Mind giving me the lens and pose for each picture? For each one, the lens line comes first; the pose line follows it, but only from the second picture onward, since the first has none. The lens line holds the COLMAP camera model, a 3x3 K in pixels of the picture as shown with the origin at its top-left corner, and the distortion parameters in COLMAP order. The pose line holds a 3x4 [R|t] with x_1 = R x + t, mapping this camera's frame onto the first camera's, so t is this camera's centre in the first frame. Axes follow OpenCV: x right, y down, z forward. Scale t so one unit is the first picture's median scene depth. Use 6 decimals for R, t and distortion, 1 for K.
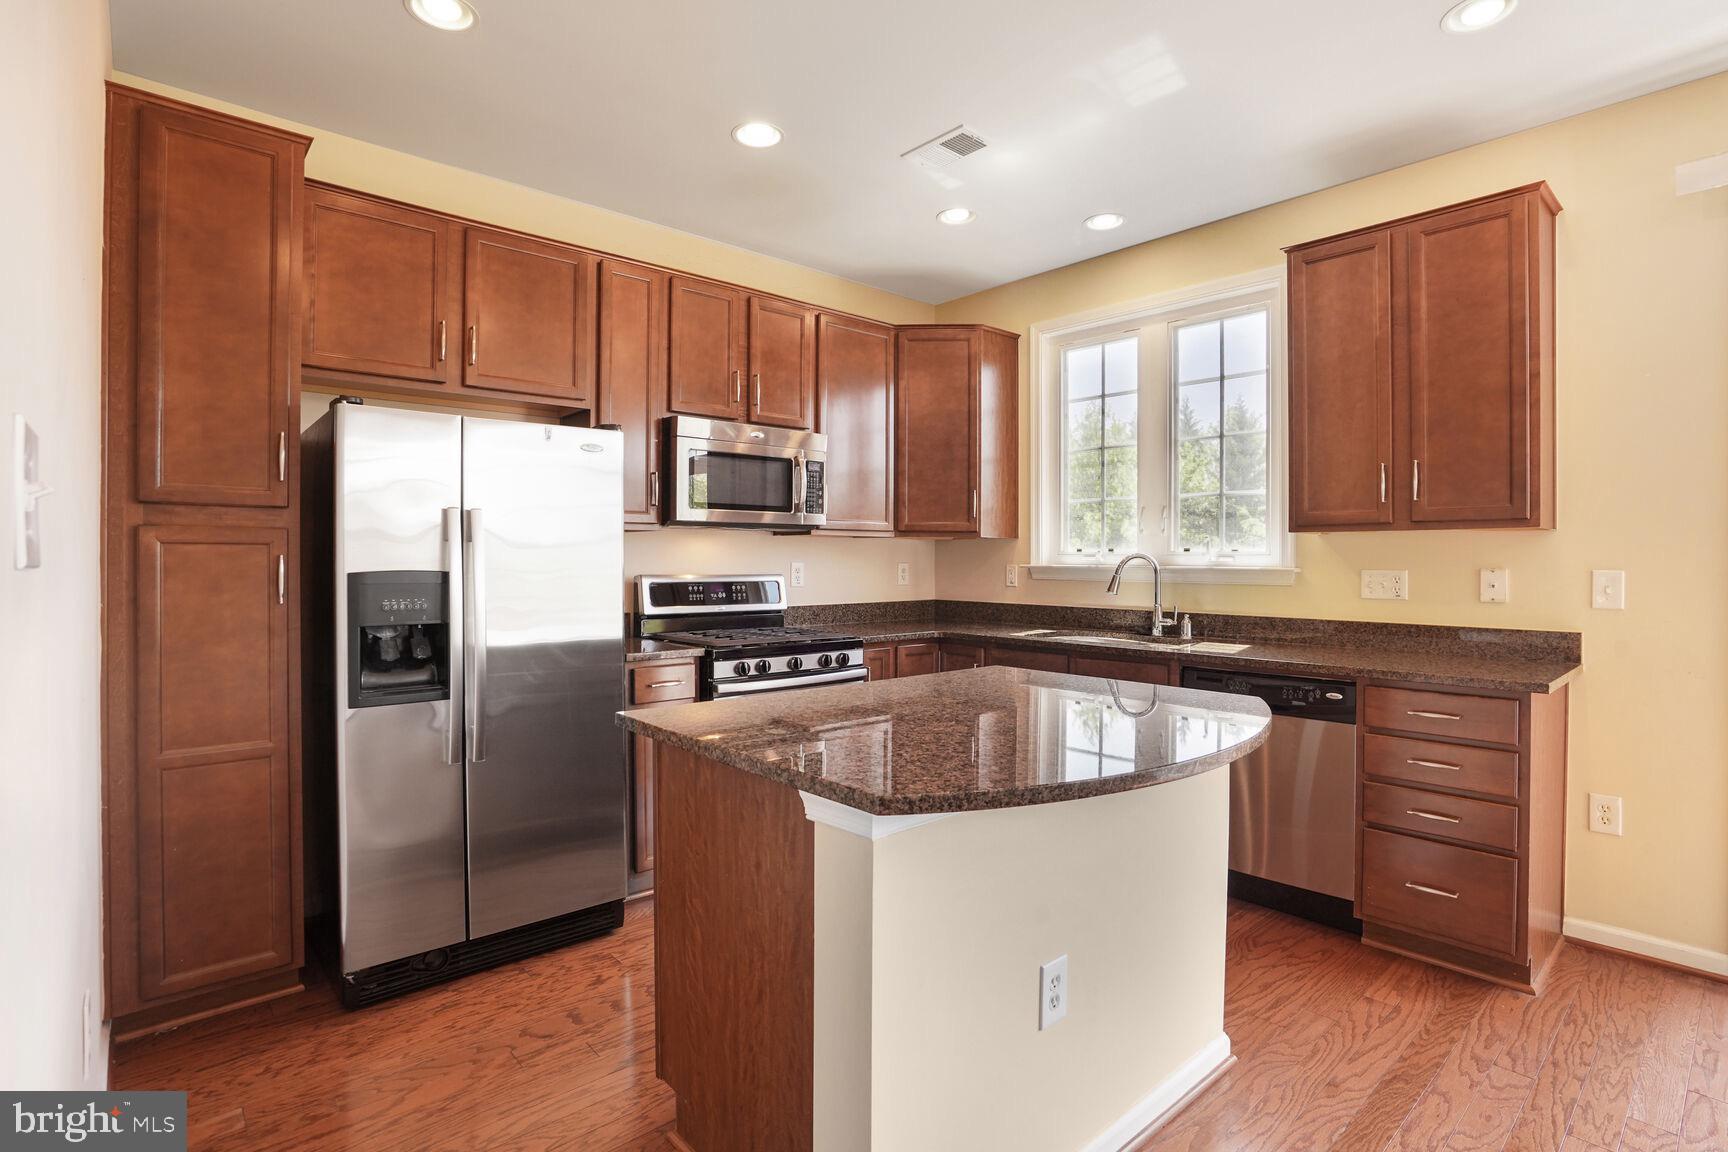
lens RADIAL K [[850.7, 0, 863.9], [0, 850.7, 557.5], [0, 0, 1]] dist [-0.048753, 0.016413]
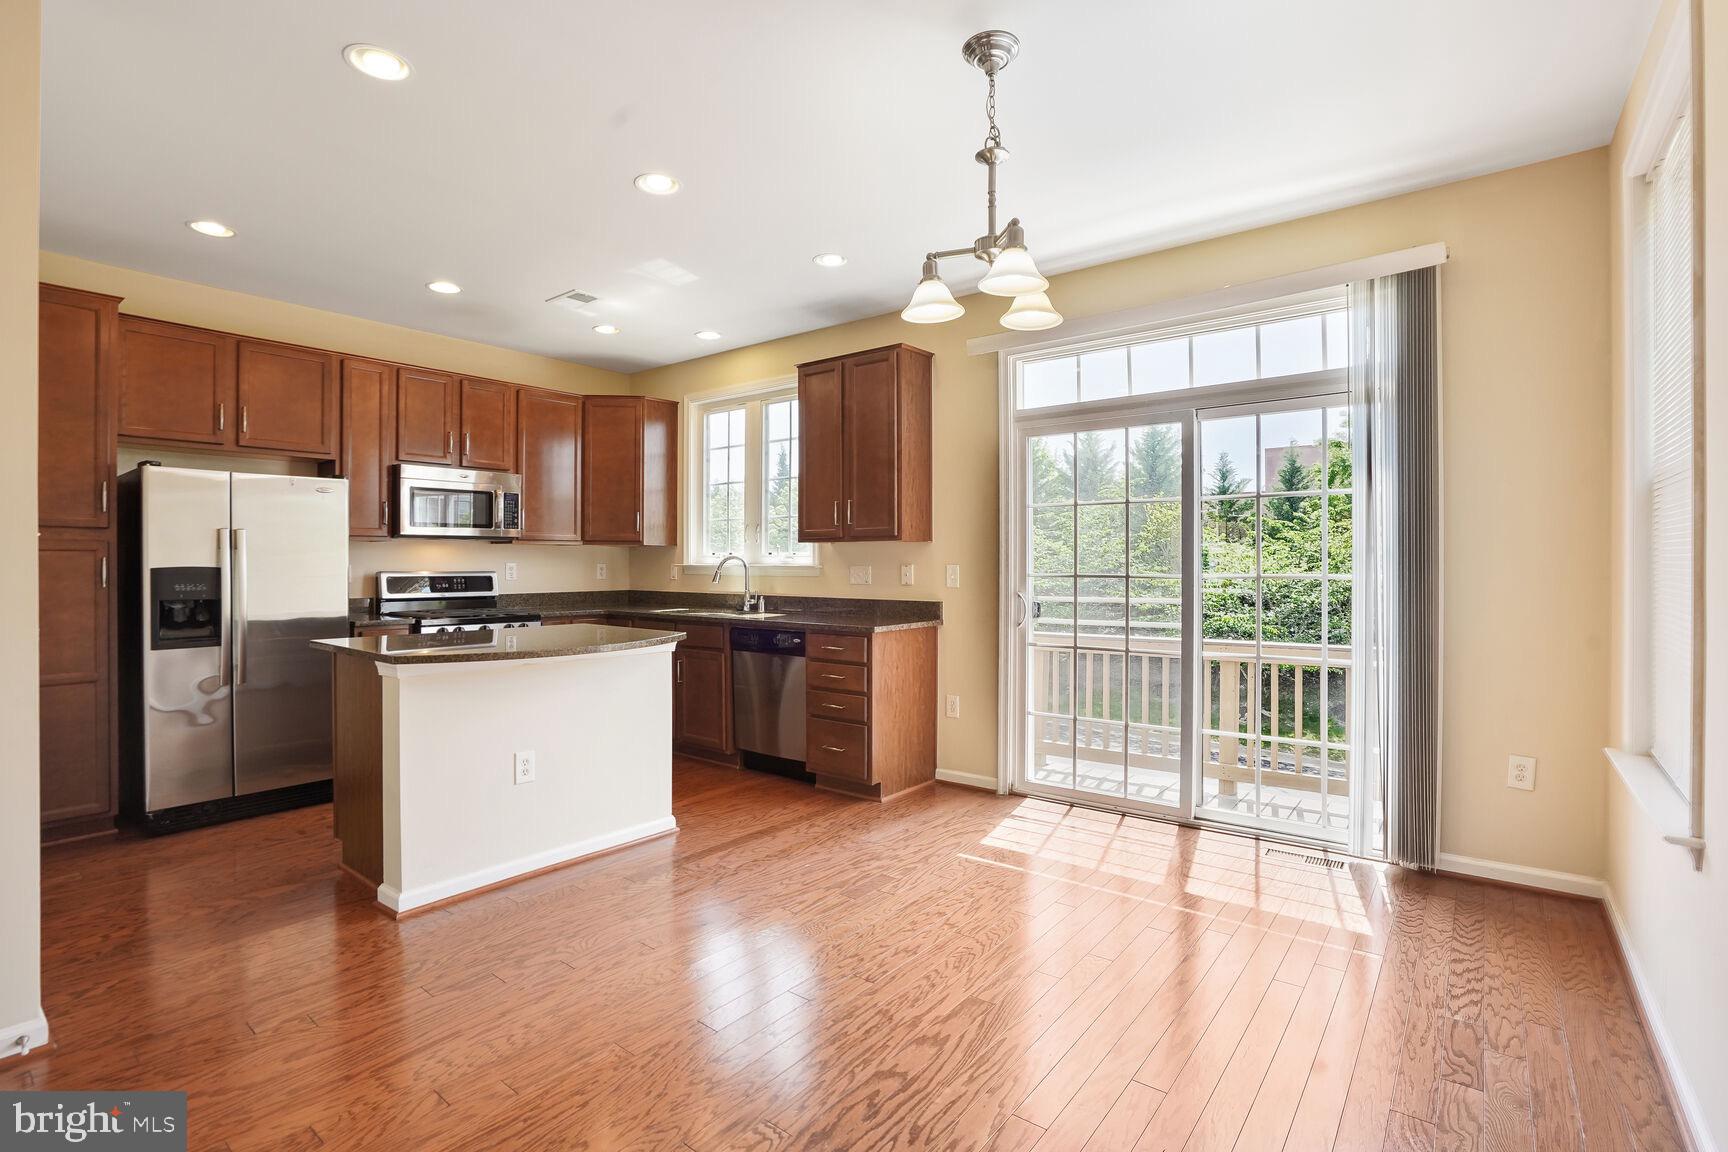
lens RADIAL K [[850.7, 0, 892.9], [0, 850.7, 561.4], [0, 0, 1]] dist [-0.048753, 0.016413]
pose [[0.985784, -0.002172, 0.168001, 0.433518], [0.002242, 0.999997, -0.000225, 0.006731], [-0.168000, 0.000598, 0.985787, -0.668035]]
